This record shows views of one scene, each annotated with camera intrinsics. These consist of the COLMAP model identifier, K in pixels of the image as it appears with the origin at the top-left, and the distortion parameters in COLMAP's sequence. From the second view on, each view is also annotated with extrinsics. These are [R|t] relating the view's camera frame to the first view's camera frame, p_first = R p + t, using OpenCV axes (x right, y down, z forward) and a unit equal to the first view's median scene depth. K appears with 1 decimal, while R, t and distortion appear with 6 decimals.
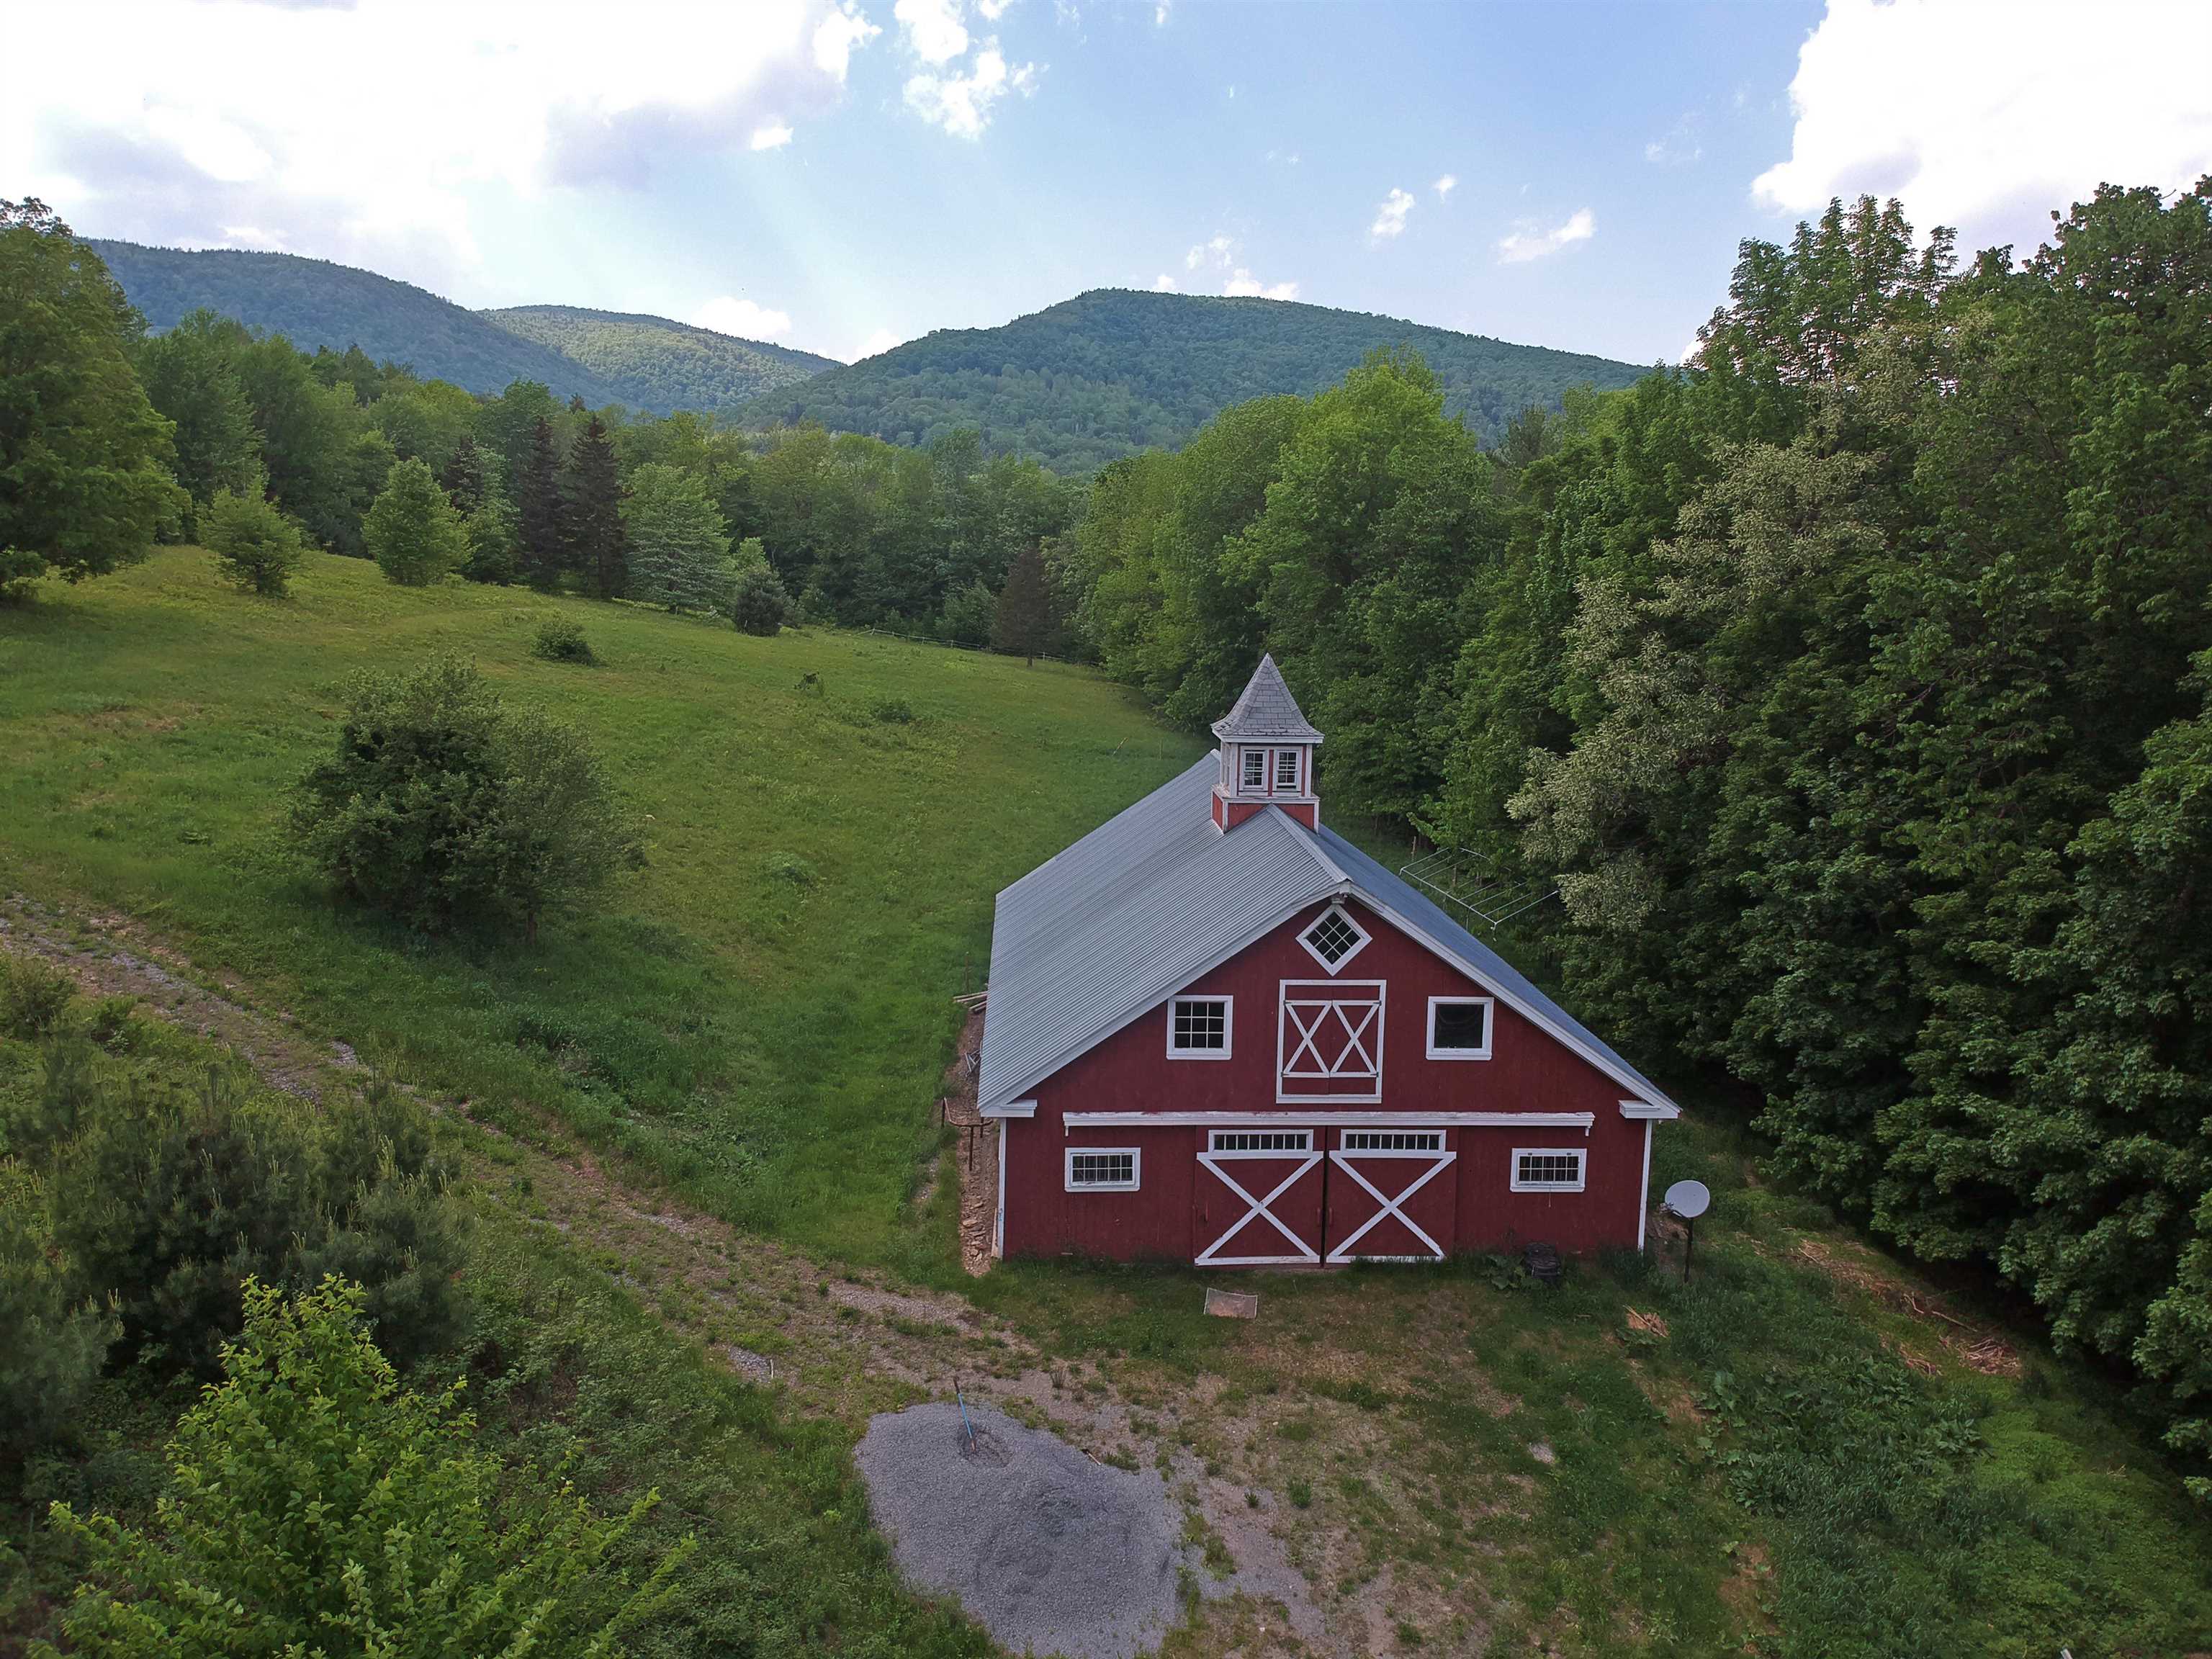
lens RADIAL K [[1632.2, 0, 1108.0], [0, 1632.2, 814.0], [0, 0, 1]] dist [0.053032, -0.000399]
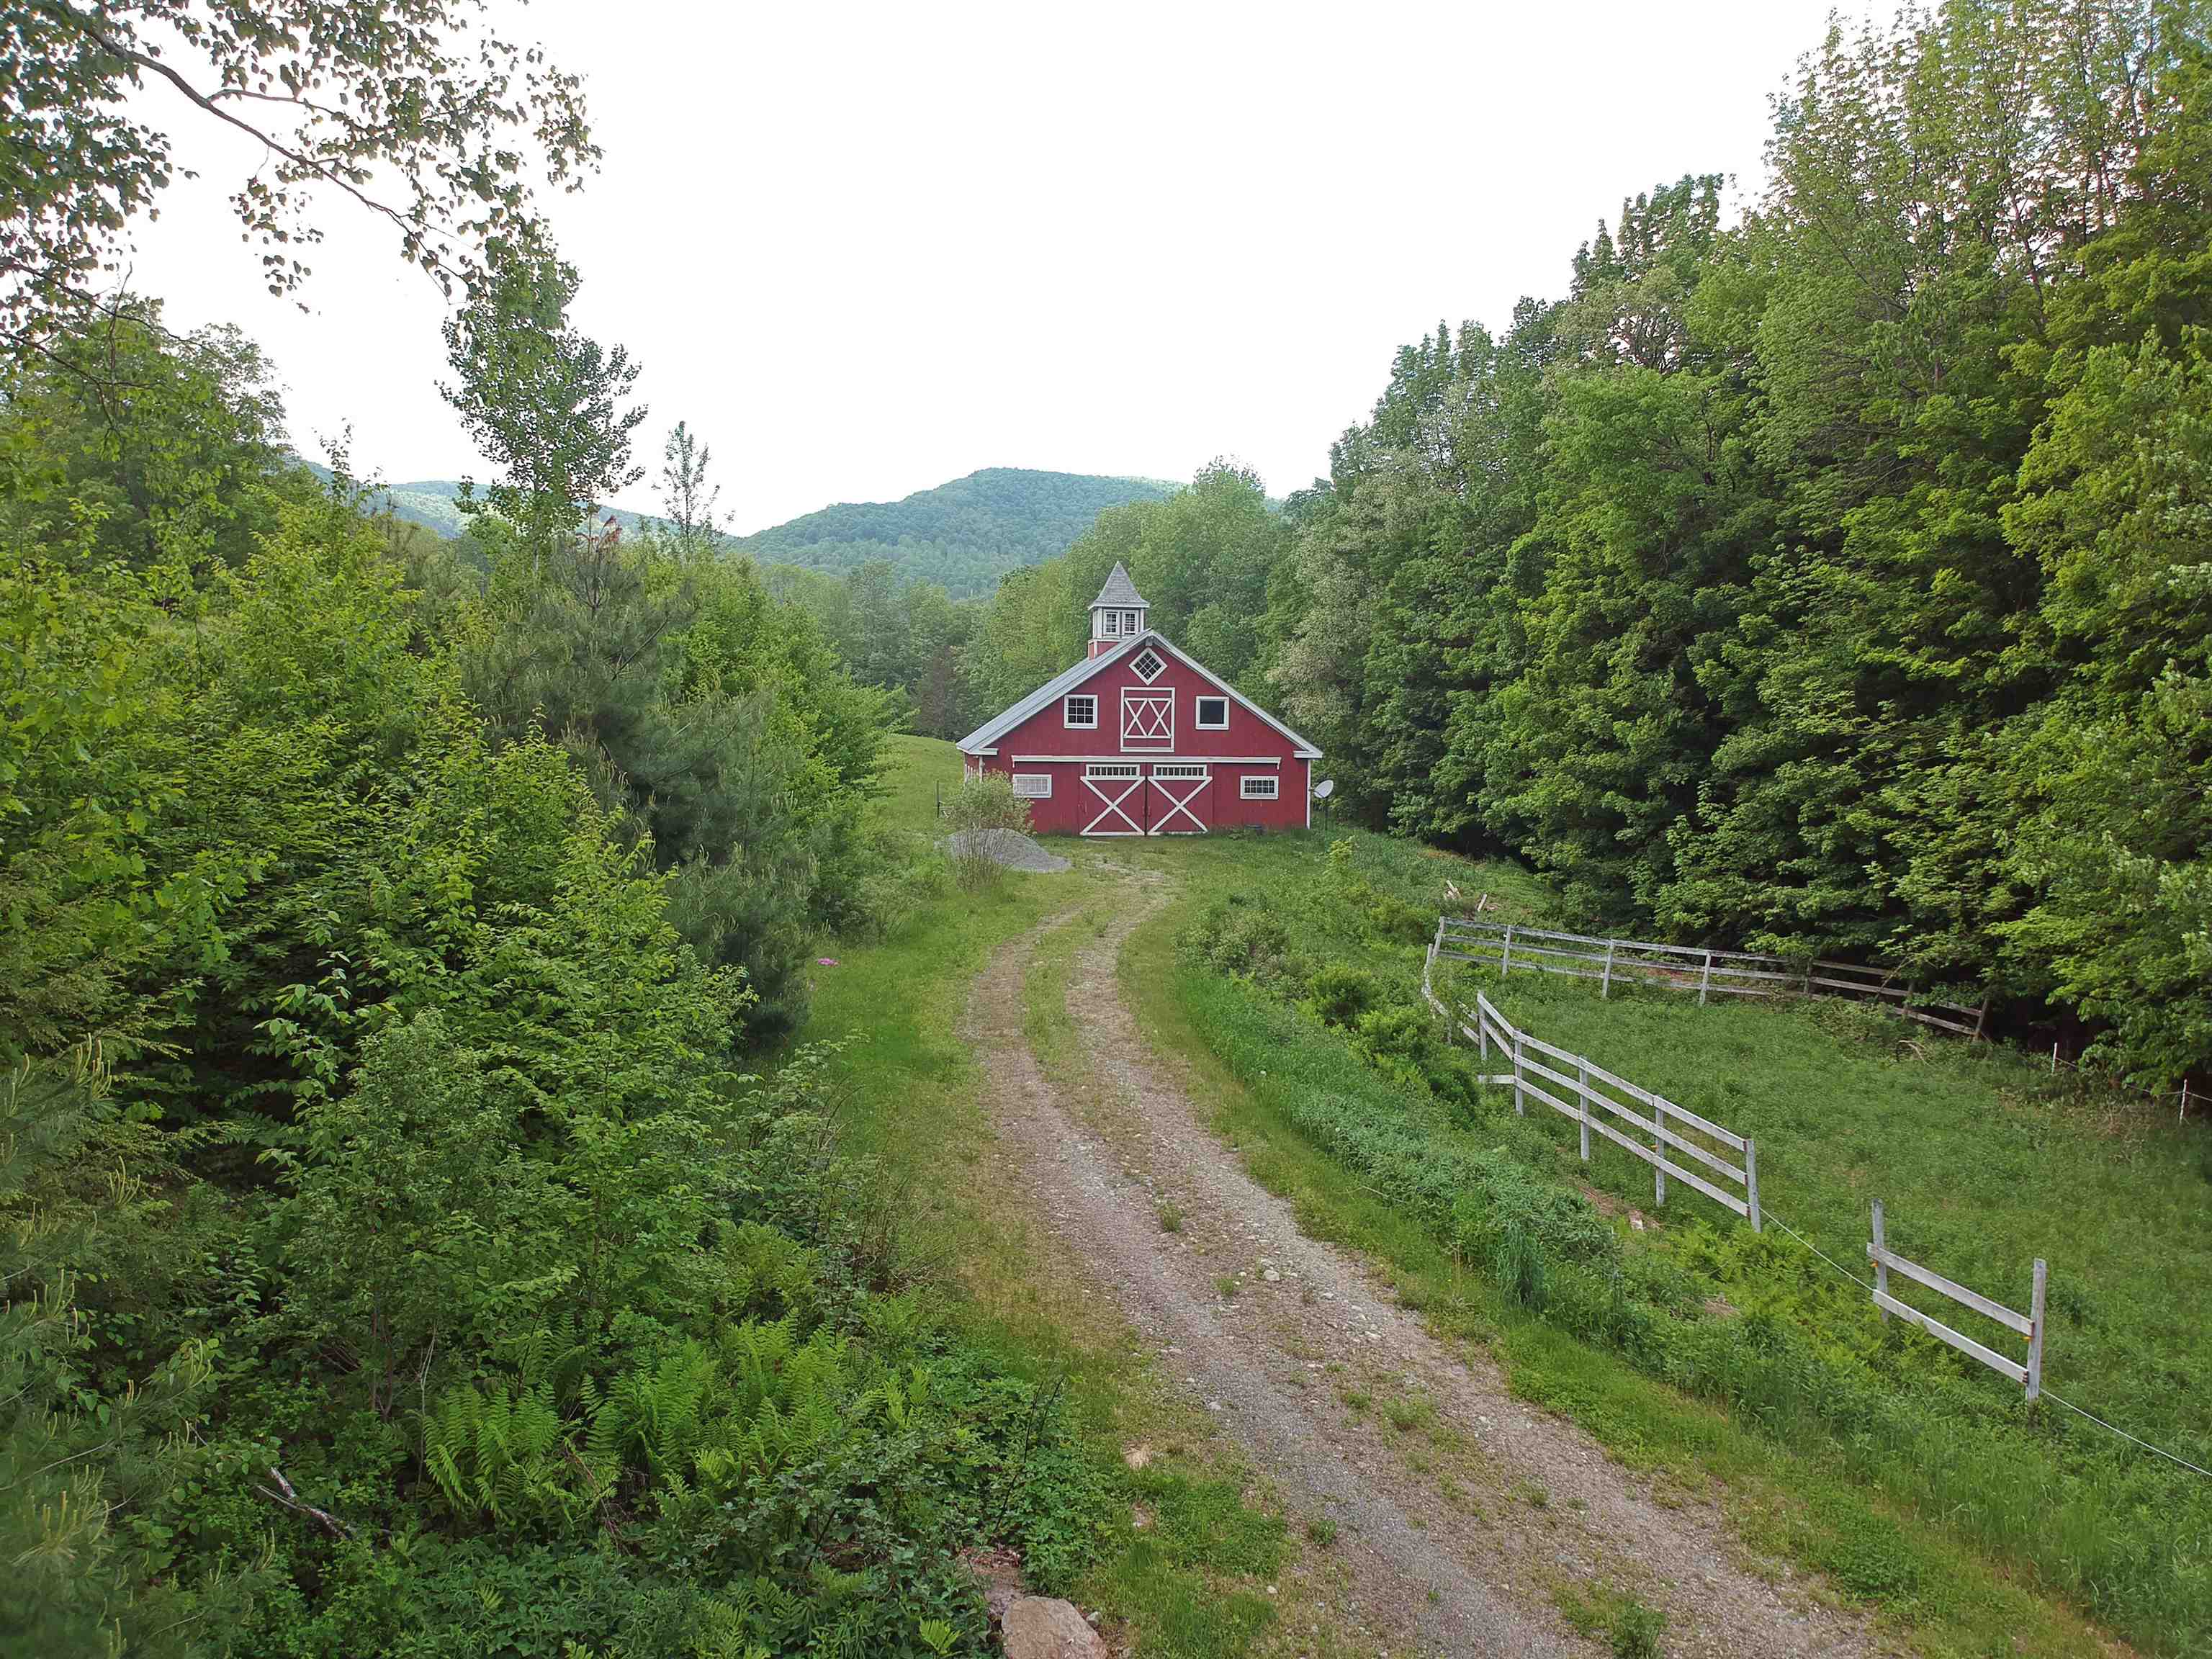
lens RADIAL K [[1632.2, 0, 1102.0], [0, 1632.2, 843.4], [0, 0, 1]] dist [0.053032, -0.000399]
pose [[0.998074, -0.007748, 0.061544, -0.039830], [0.013051, 0.996189, -0.086238, 0.453242], [-0.060641, 0.086875, 0.994372, -0.926672]]
